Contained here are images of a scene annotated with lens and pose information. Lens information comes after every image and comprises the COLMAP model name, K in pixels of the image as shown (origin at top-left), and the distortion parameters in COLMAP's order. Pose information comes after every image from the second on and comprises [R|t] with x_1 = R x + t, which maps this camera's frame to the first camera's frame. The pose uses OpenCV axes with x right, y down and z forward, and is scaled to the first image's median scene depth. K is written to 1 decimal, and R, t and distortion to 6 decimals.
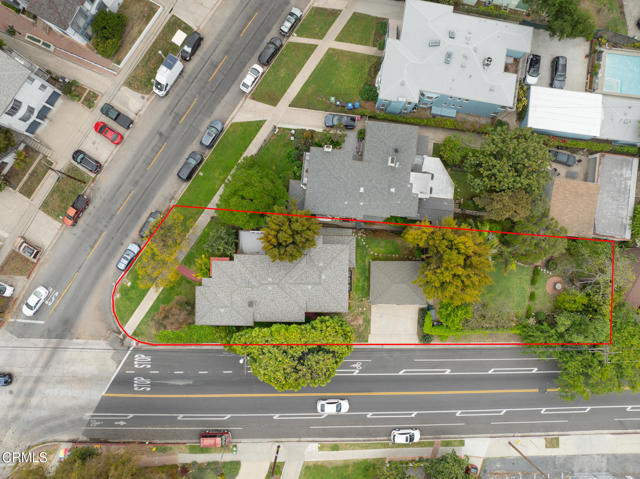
lens RADIAL K [[455.3, 0, 319.2], [0, 455.3, 236.3], [0, 0, 1]] dist [-0.033387, -0.002705]
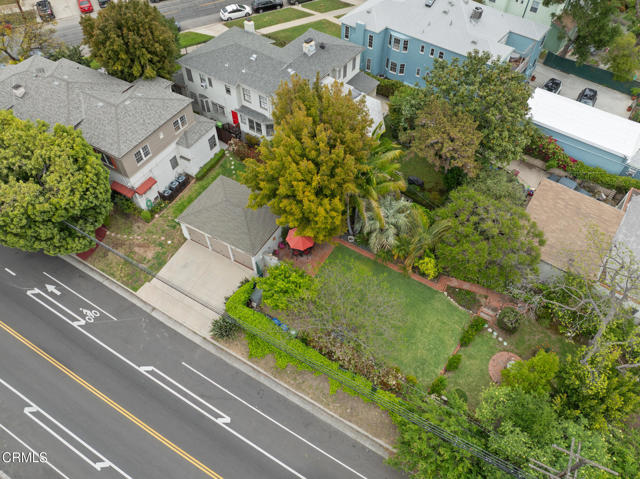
lens RADIAL K [[455.3, 0, 319.2], [0, 455.3, 236.3], [0, 0, 1]] dist [-0.033387, -0.002705]
pose [[0.873617, 0.374393, -0.310842, 0.448299], [-0.486439, 0.689039, -0.537217, 0.375036], [0.013052, 0.620528, 0.784076, 0.533217]]
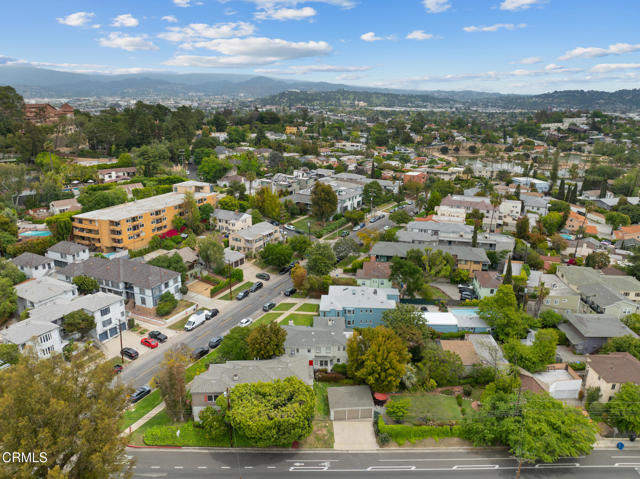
lens RADIAL K [[455.3, 0, 319.2], [0, 455.3, 236.3], [0, 0, 1]] dist [-0.033387, -0.002705]
pose [[0.996446, -0.033107, 0.077460, 0.004234], [0.083931, 0.311696, -0.946468, 1.116290], [0.007191, 0.949605, 0.313367, 0.164300]]
